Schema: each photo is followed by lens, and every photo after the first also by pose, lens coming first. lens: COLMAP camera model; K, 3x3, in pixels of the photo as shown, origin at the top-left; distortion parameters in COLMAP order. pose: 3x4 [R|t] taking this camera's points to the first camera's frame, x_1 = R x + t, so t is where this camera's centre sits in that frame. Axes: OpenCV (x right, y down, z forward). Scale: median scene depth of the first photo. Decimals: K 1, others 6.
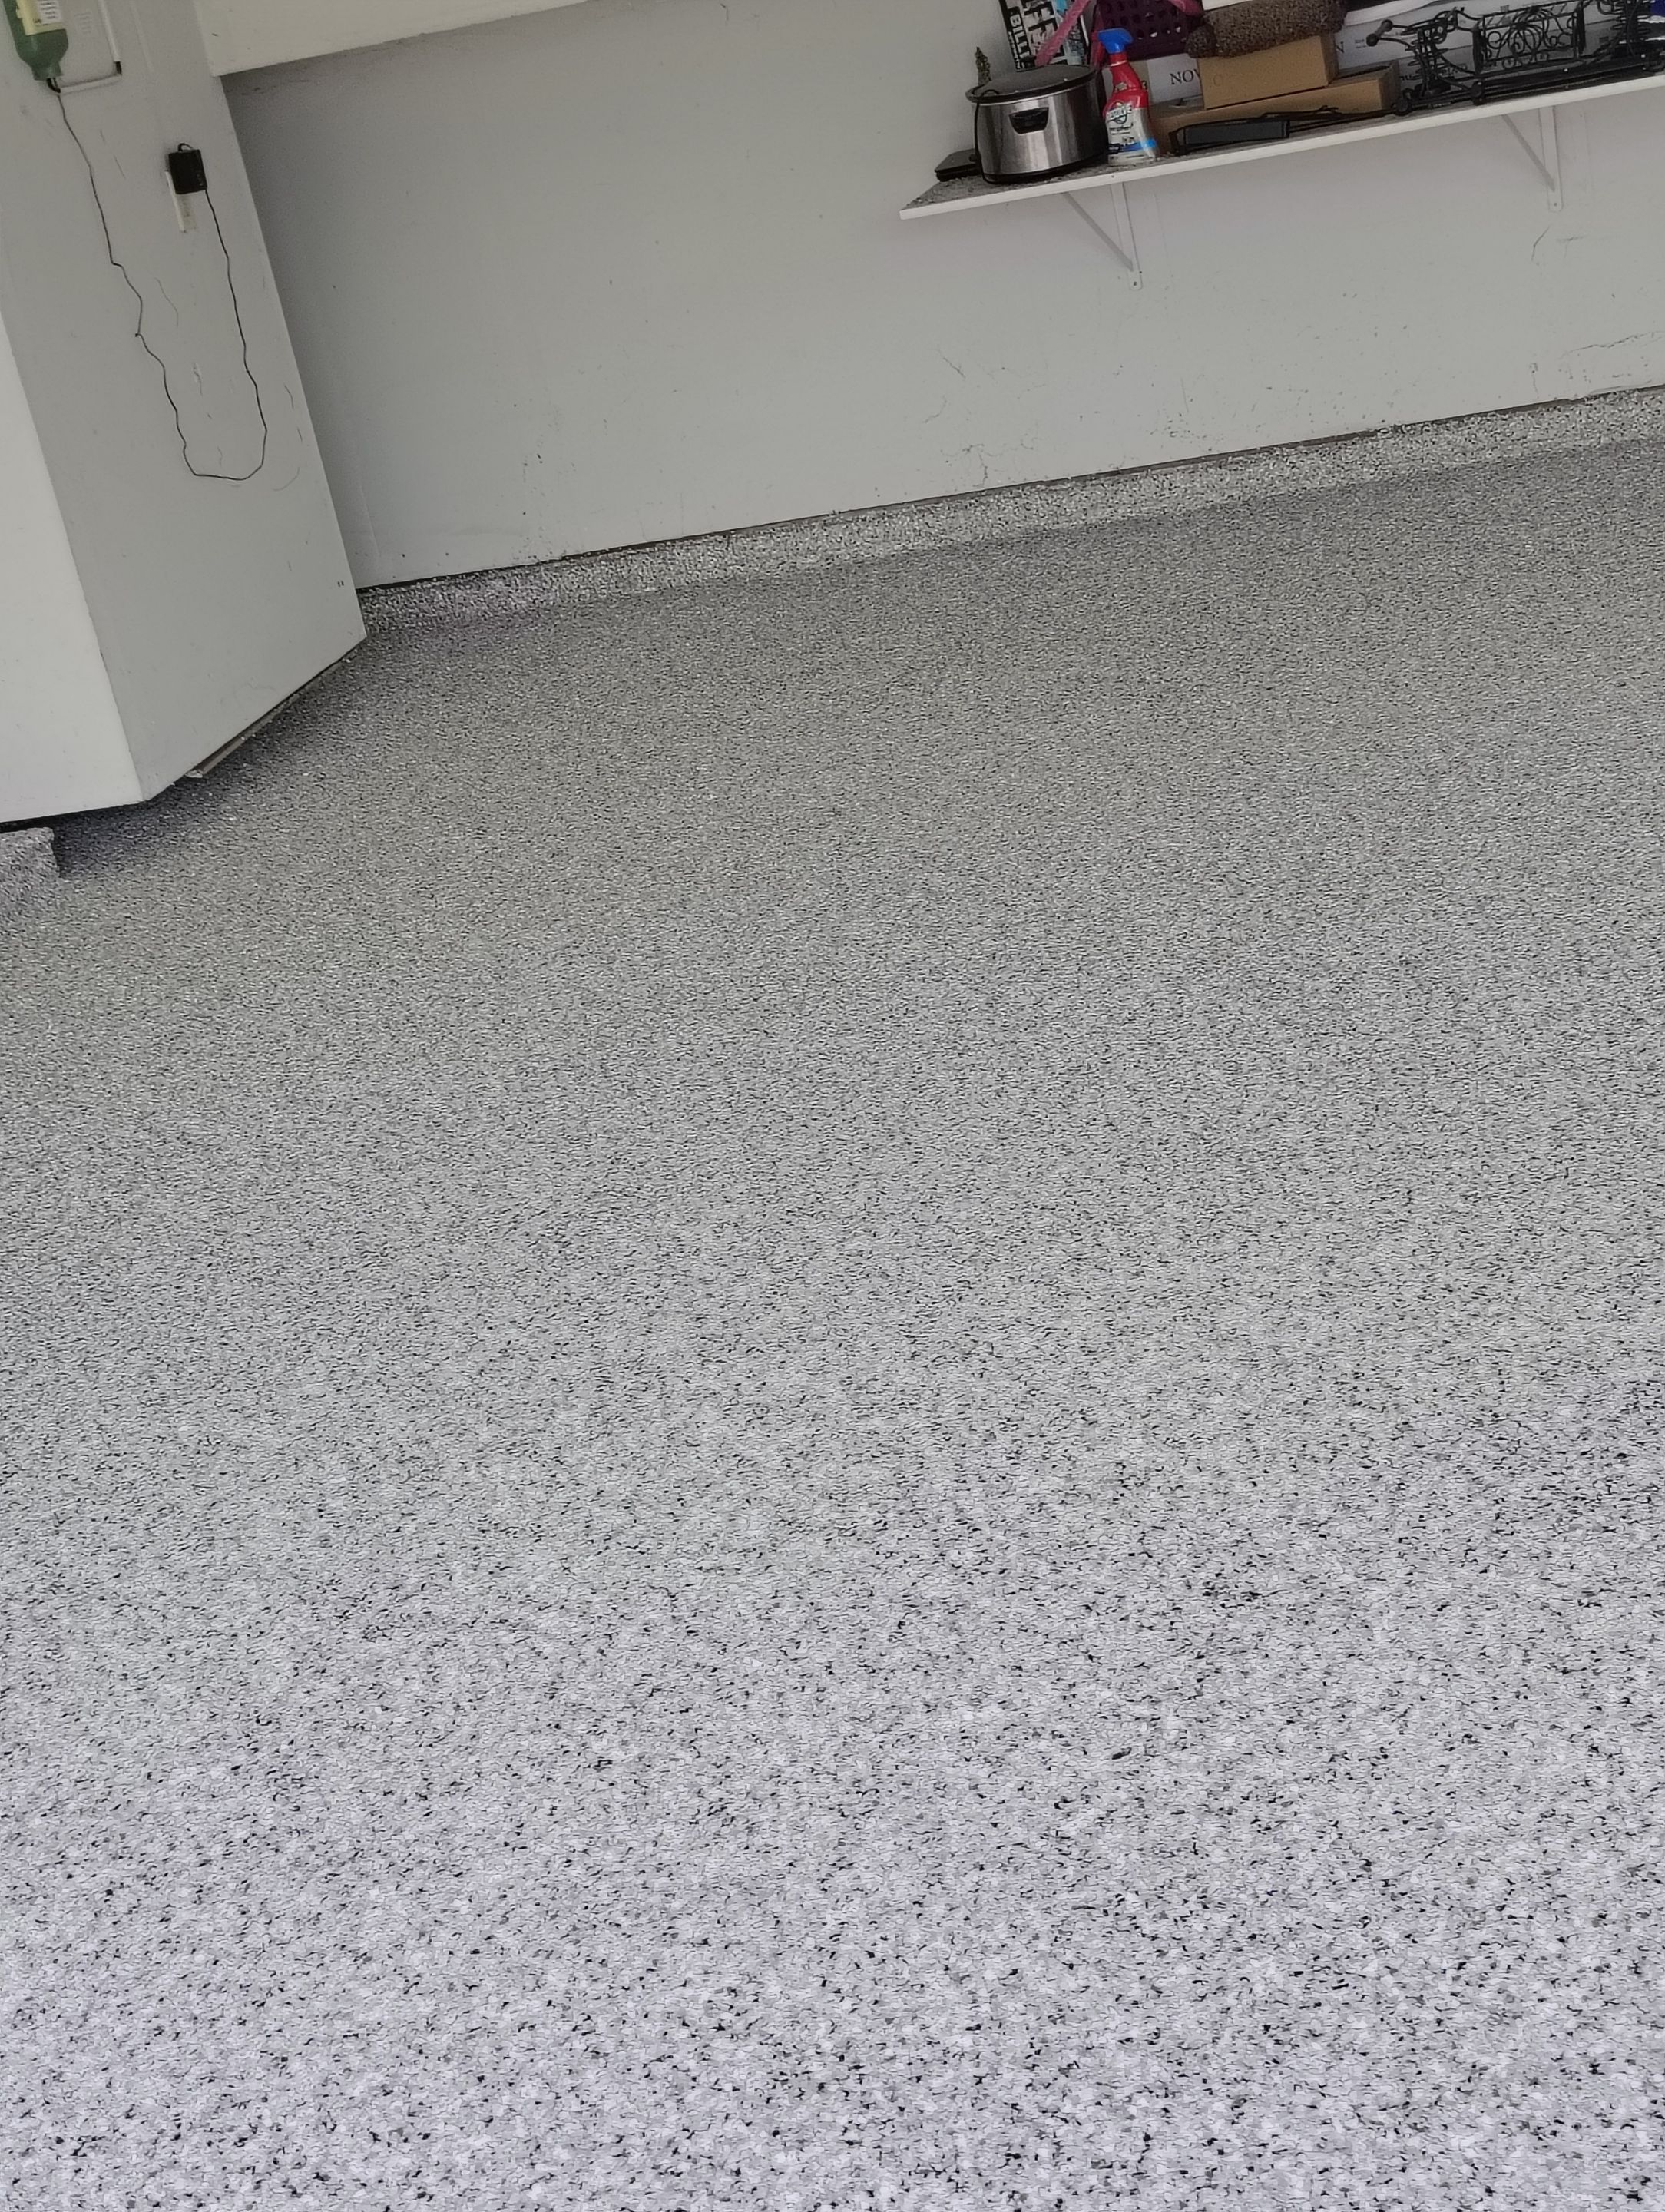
lens RADIAL K [[3108.1, 0, 867.0], [0, 3108.1, 1118.9], [0, 0, 1]] dist [0.030698, 0.000000]
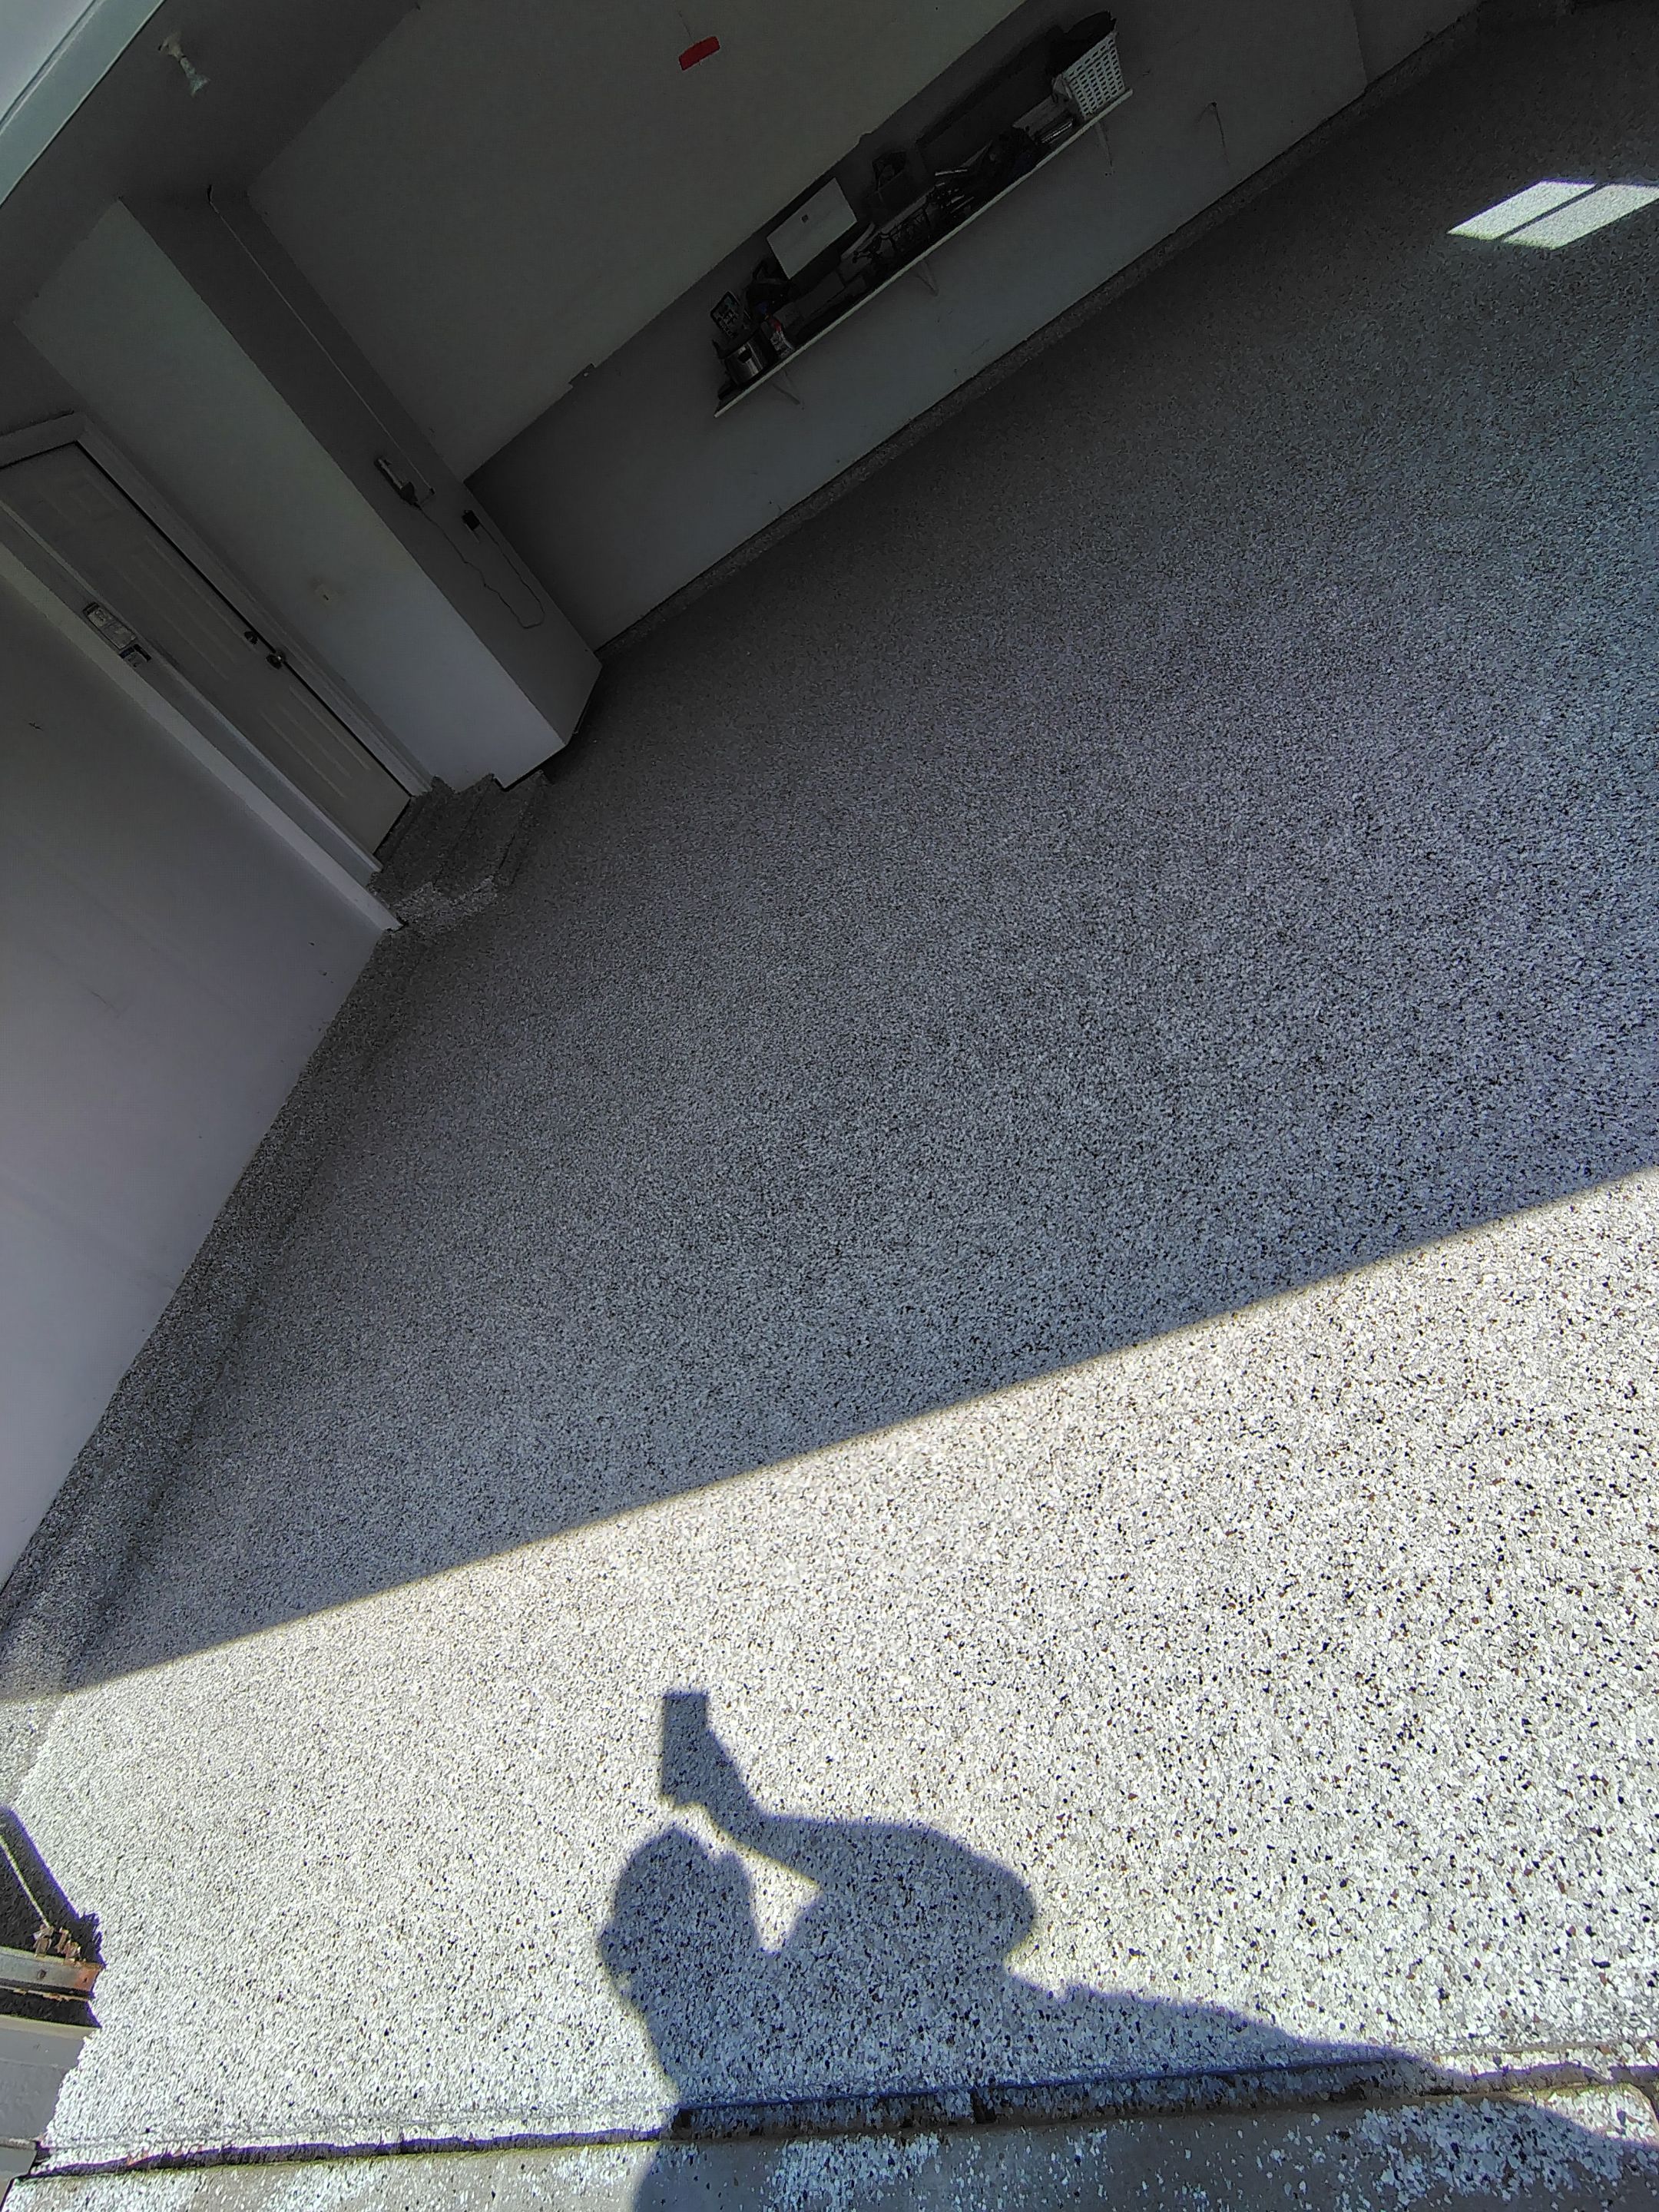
lens RADIAL K [[1061.2, 0, 797.8], [0, 1061.2, 1116.0], [0, 0, 1]] dist [-0.010714, 0.006205]
pose [[0.913288, -0.394741, -0.100419, -0.109602], [0.407235, 0.880068, 0.244215, 0.067184], [-0.008026, -0.263933, 0.964508, -0.039687]]
